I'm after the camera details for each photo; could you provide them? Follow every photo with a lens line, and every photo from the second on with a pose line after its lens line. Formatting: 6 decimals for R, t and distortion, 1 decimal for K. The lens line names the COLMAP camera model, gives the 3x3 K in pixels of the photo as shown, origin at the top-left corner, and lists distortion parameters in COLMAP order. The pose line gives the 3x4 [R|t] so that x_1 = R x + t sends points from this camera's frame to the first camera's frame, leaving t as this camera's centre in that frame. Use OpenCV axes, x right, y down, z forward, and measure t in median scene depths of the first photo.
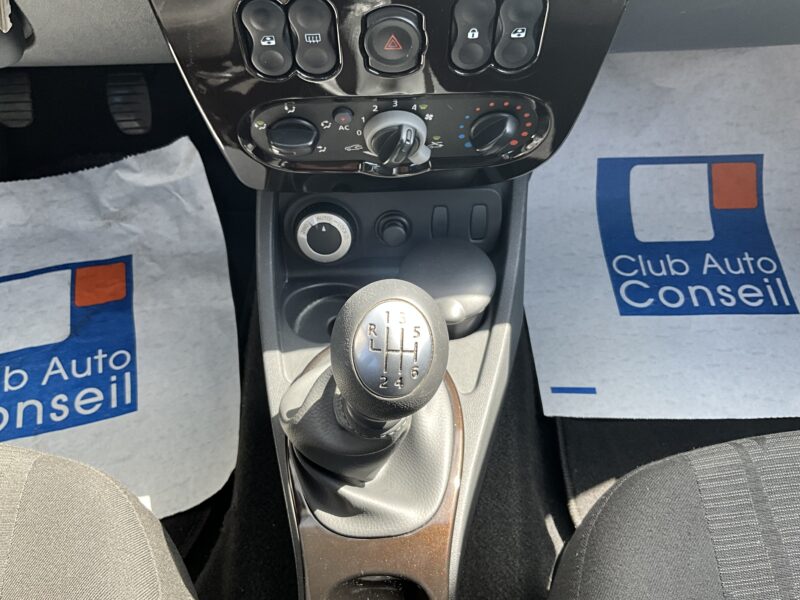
lens RADIAL K [[669.6, 0, 400.0], [0, 669.6, 300.0], [0, 0, 1]] dist [0.079239, -0.194265]
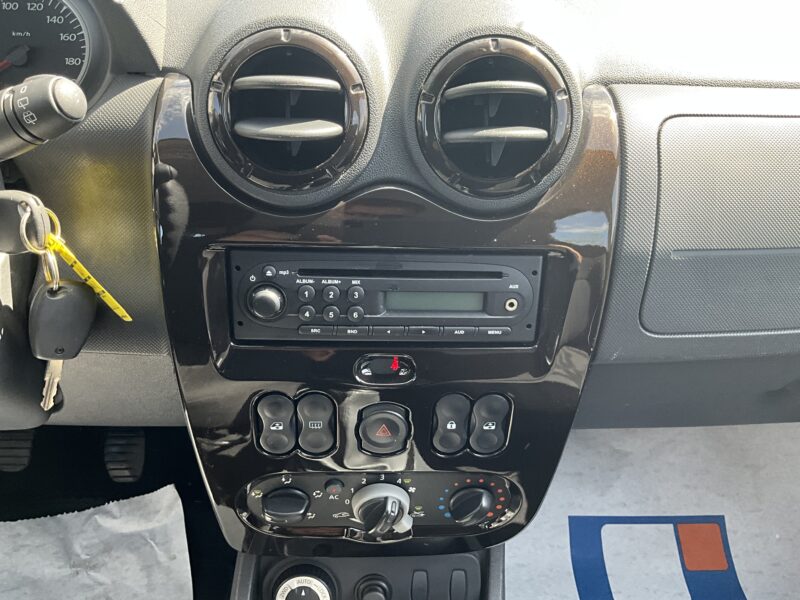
lens RADIAL K [[668.0, 0, 400.0], [0, 668.0, 300.0], [0, 0, 1]] dist [0.055106, -0.122304]
pose [[0.998759, 0.036981, 0.033357, -0.013777], [-0.017148, 0.884192, -0.466808, -0.018745], [-0.046757, 0.465657, 0.883729, -0.063572]]
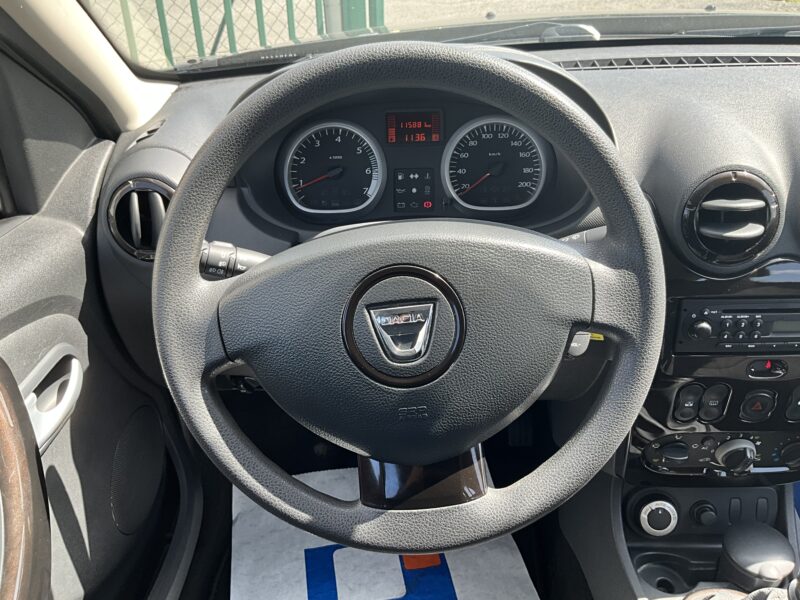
lens RADIAL K [[665.2, 0, 399.9], [0, 665.2, 296.9], [0, 0, 1]] dist [0.065401, -0.117980]
pose [[0.997425, 0.011117, -0.070852, -0.407897], [-0.039677, 0.908496, -0.416005, 0.070917], [0.059744, 0.417745, 0.906598, -0.400732]]
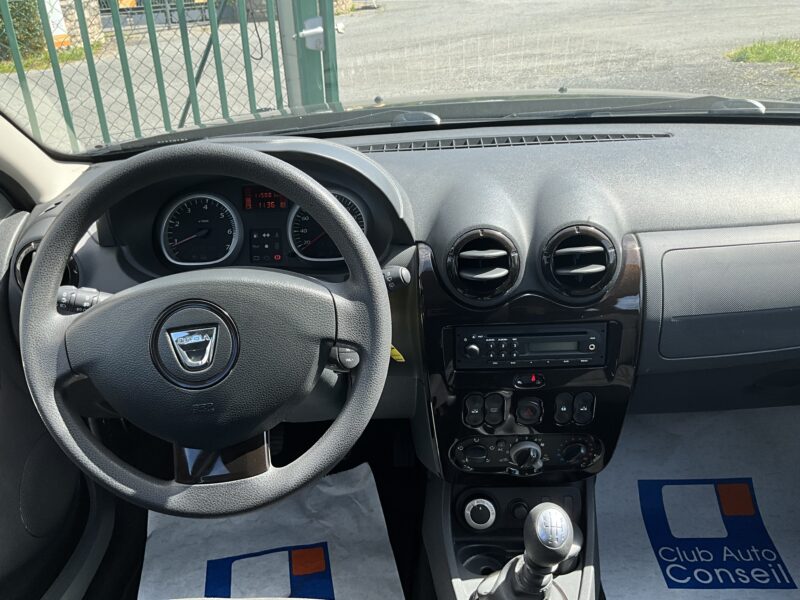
lens RADIAL K [[665.2, 0, 399.9], [0, 665.2, 296.9], [0, 0, 1]] dist [0.065401, -0.117980]
pose [[0.997596, -0.011089, -0.068401, -0.138241], [-0.023815, 0.872124, -0.488704, 0.193140], [0.065073, 0.489159, 0.869764, -0.579315]]
